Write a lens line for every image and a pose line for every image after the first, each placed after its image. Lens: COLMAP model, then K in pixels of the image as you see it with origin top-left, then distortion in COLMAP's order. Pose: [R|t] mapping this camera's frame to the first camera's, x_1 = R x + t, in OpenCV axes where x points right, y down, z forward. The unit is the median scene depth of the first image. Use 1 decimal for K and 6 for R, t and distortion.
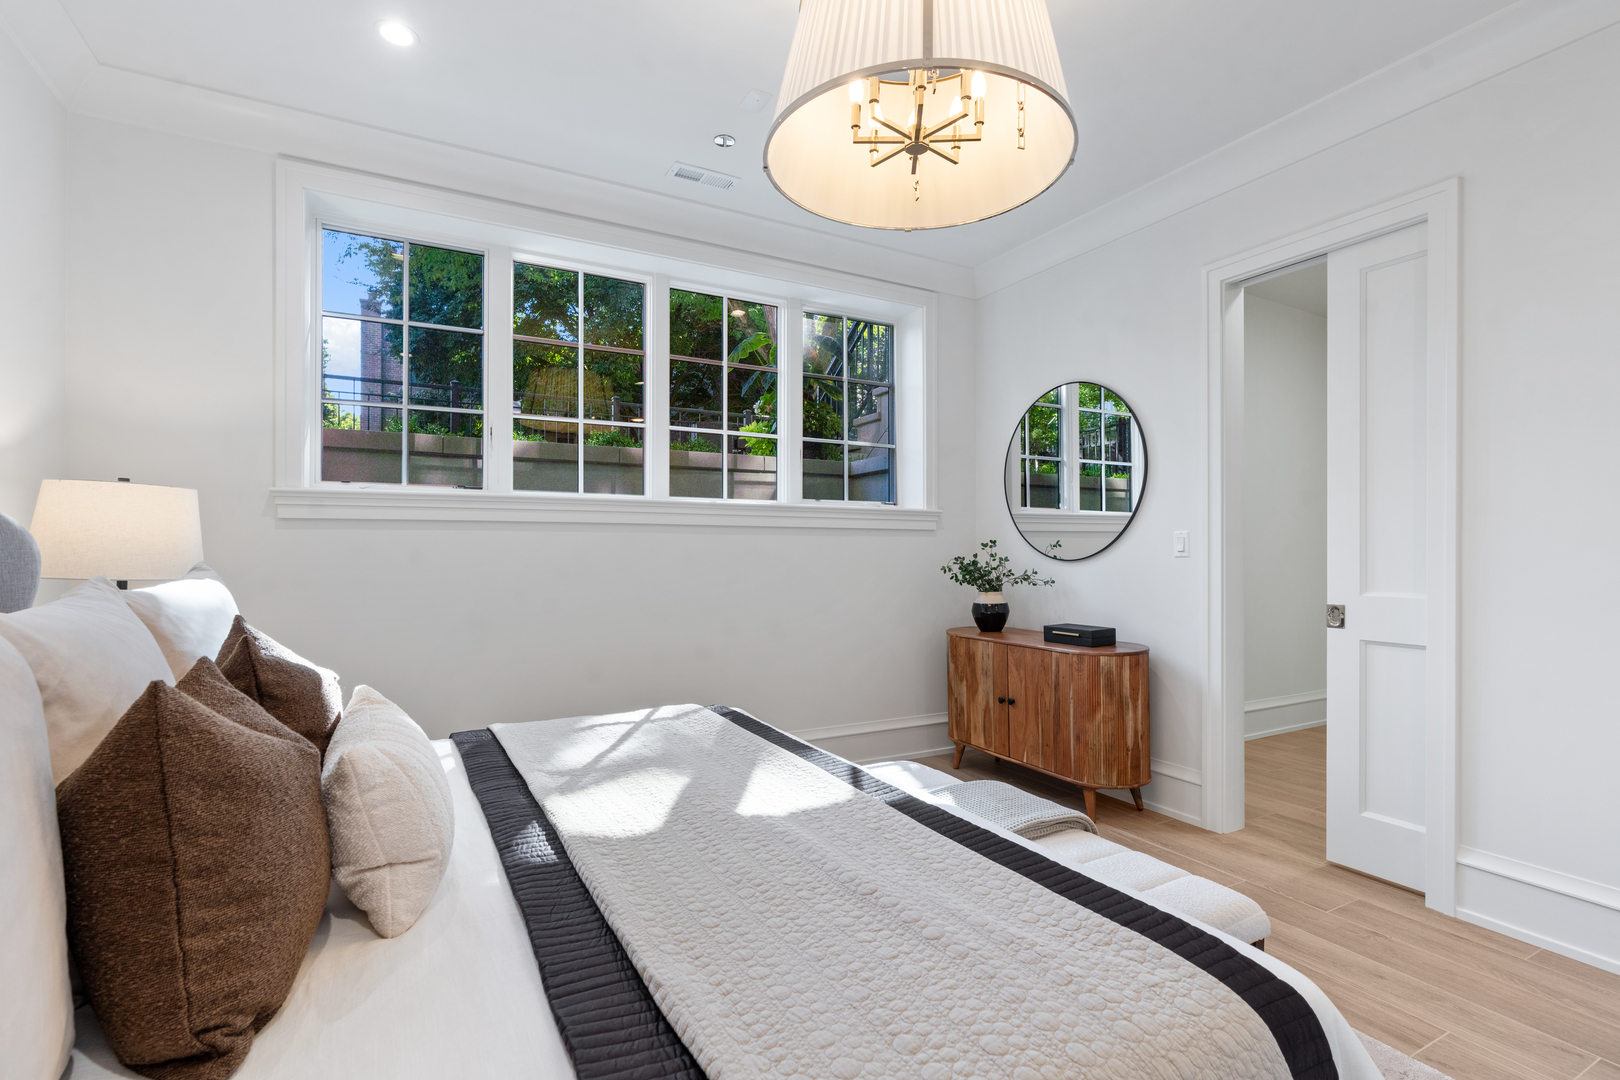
lens RADIAL K [[748.7, 0, 807.0], [0, 748.7, 556.9], [0, 0, 1]] dist [-0.000968, 0.008837]
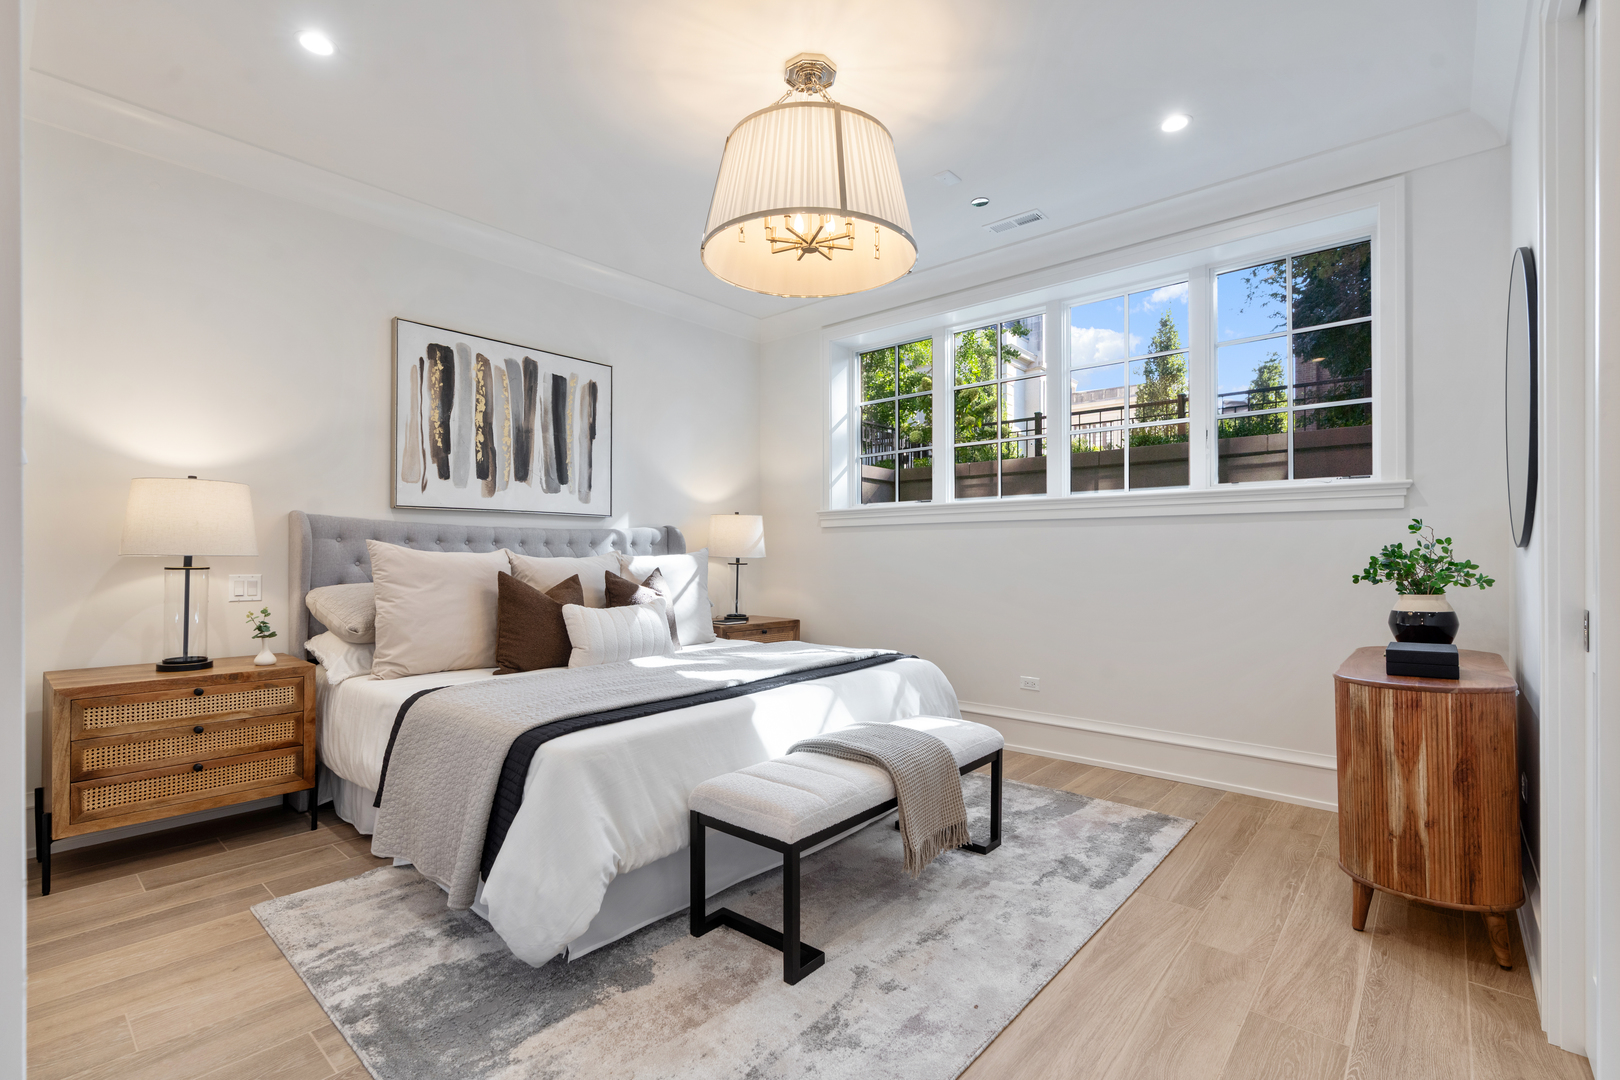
lens RADIAL K [[740.4, 0, 810.0], [0, 740.4, 540.0], [0, 0, 1]] dist [0.000621, 0.009002]
pose [[0.353329, -0.019749, -0.935291, 0.853964], [-0.005785, 0.999712, -0.023294, 0.019149], [0.935481, 0.013641, 0.353113, 0.289645]]
